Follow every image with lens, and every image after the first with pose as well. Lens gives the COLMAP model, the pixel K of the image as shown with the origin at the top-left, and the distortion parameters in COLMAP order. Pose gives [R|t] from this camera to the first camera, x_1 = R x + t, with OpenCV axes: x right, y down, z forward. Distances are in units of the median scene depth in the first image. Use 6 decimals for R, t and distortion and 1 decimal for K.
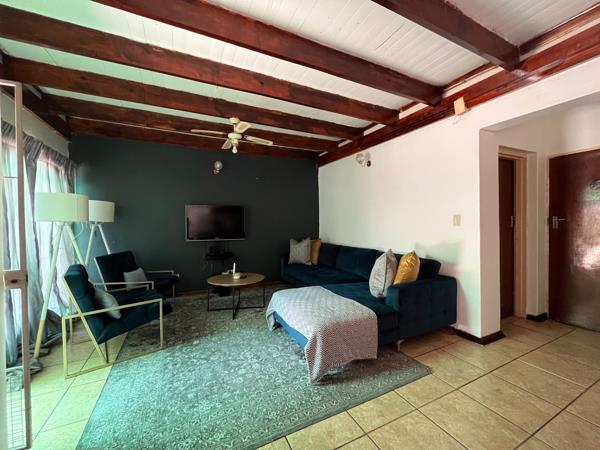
lens RADIAL K [[243.3, 0, 299.8], [0, 243.3, 225.5], [0, 0, 1]] dist [-0.001883, 0.000186]
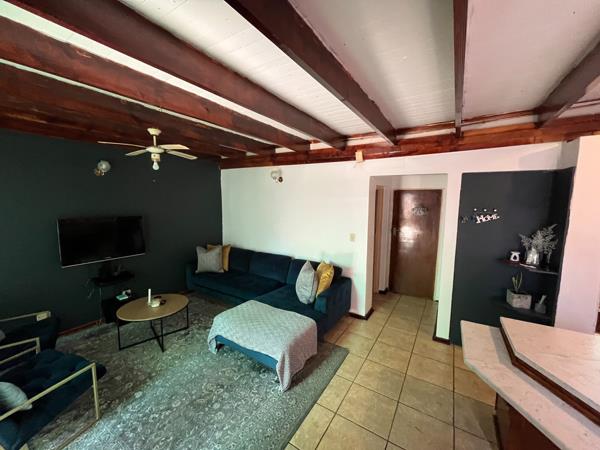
lens RADIAL K [[243.3, 0, 299.1], [0, 243.3, 225.6], [0, 0, 1]] dist [-0.001883, 0.000186]
pose [[0.852033, -0.040605, 0.521911, -0.334898], [-0.011859, 0.995234, 0.096790, -0.216968], [-0.523353, -0.088657, 0.847491, -0.016373]]
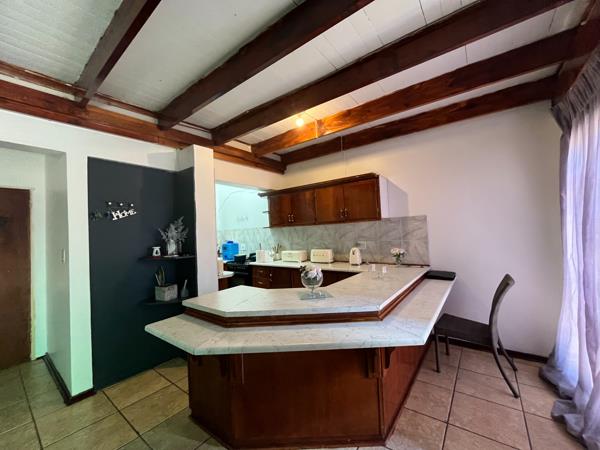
lens RADIAL K [[243.3, 0, 297.2], [0, 243.3, 225.4], [0, 0, 1]] dist [-0.001883, 0.000186]
pose [[-0.444466, 0.057766, 0.893931, -0.206400], [0.058889, 0.997644, -0.035188, -0.044846], [-0.893858, 0.037003, -0.446821, 0.274528]]
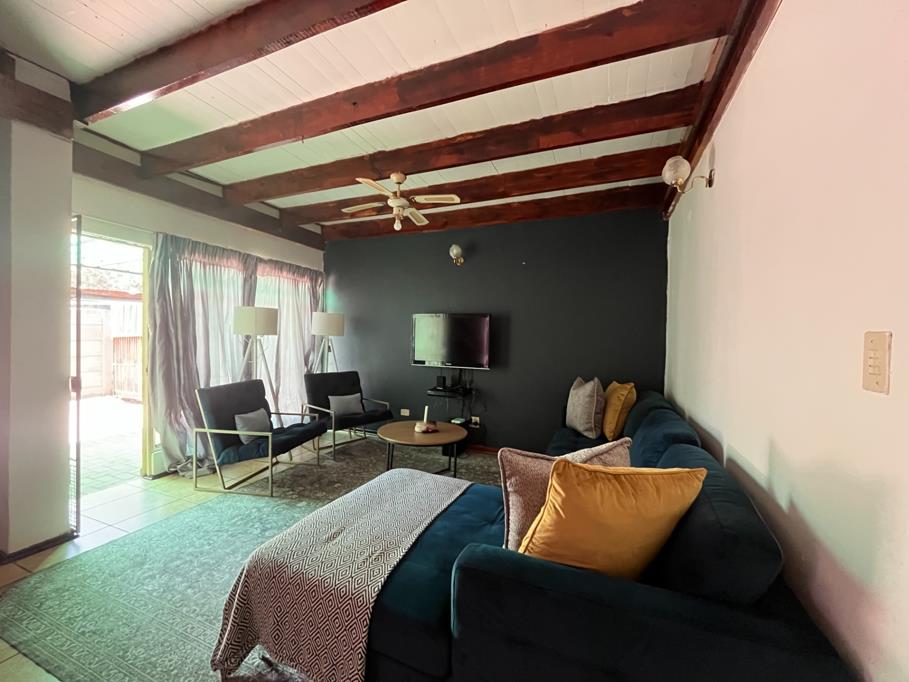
lens RADIAL K [[368.6, 0, 454.7], [0, 368.6, 341.7], [0, 0, 1]] dist [-0.001883, 0.000186]
pose [[0.656744, 0.029319, -0.753544, 0.632906], [-0.032405, 0.999418, 0.010644, -0.028643], [0.753417, 0.017428, 0.657312, 0.563854]]
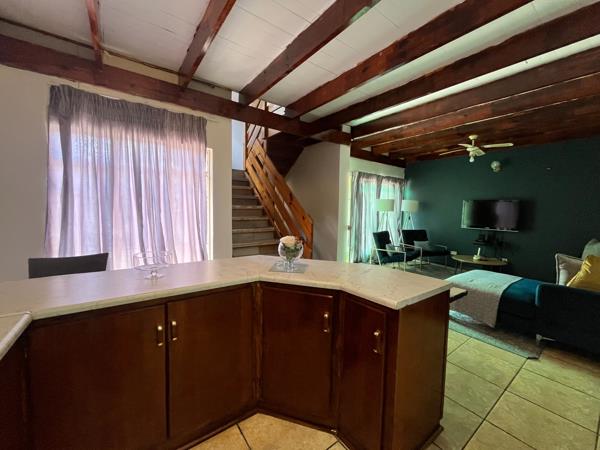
lens RADIAL K [[243.3, 0, 298.9], [0, 243.3, 225.2], [0, 0, 1]] dist [-0.001883, 0.000186]
pose [[0.170079, 0.080287, -0.982154, 1.020082], [-0.034820, 0.996543, 0.075434, -0.027116], [0.984815, 0.021369, 0.172286, -0.157413]]
